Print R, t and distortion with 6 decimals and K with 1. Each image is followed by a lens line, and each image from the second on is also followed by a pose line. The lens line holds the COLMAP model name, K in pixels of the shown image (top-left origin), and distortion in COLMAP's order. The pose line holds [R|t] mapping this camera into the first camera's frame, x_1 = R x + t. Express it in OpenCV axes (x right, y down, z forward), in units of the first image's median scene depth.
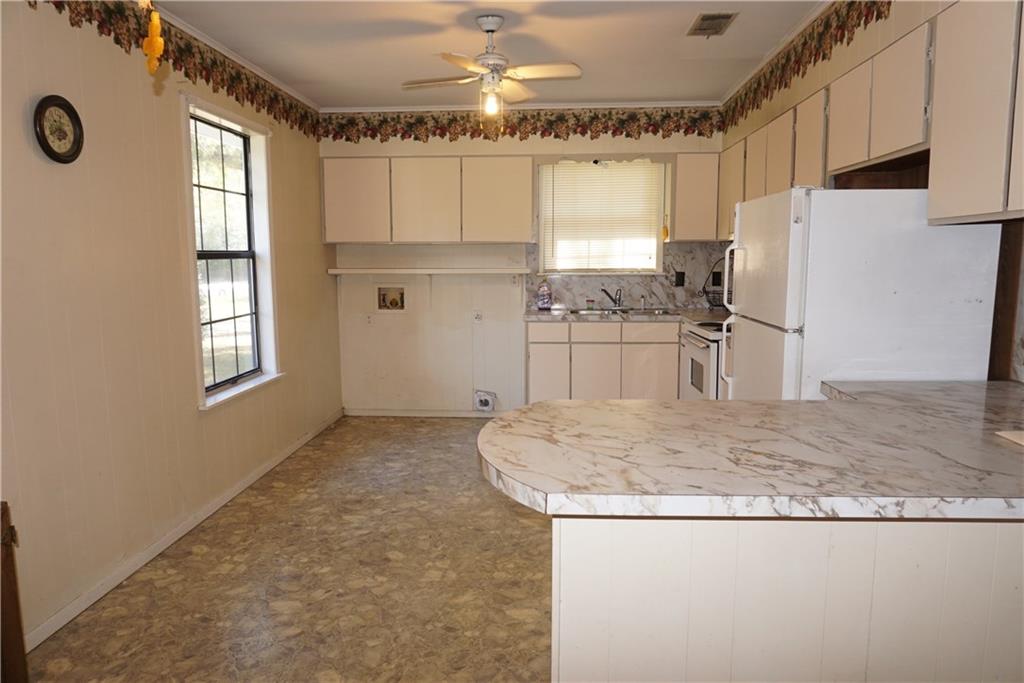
lens RADIAL K [[689.9, 0, 512.6], [0, 689.9, 353.7], [0, 0, 1]] dist [-0.097269, 0.074129]
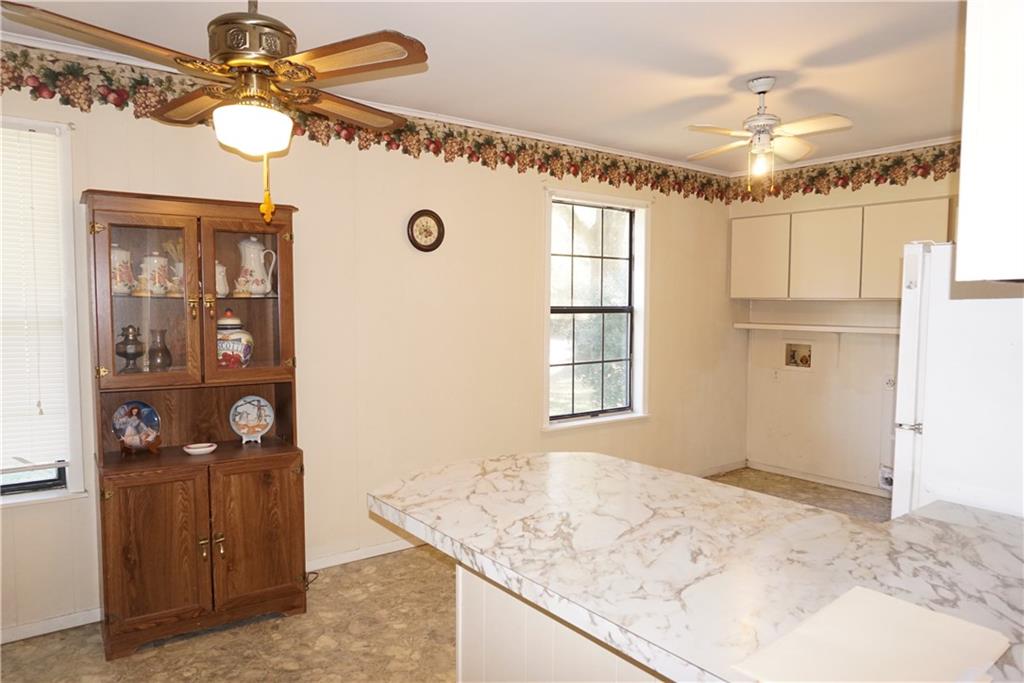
lens RADIAL K [[683.7, 0, 512.0], [0, 683.7, 341.5], [0, 0, 1]] dist [0.006591, -0.000051]
pose [[0.648903, 0.051299, -0.759140, 0.507880], [-0.115397, 0.992818, -0.031550, -0.038891], [0.752070, 0.108075, 0.650162, 0.106366]]
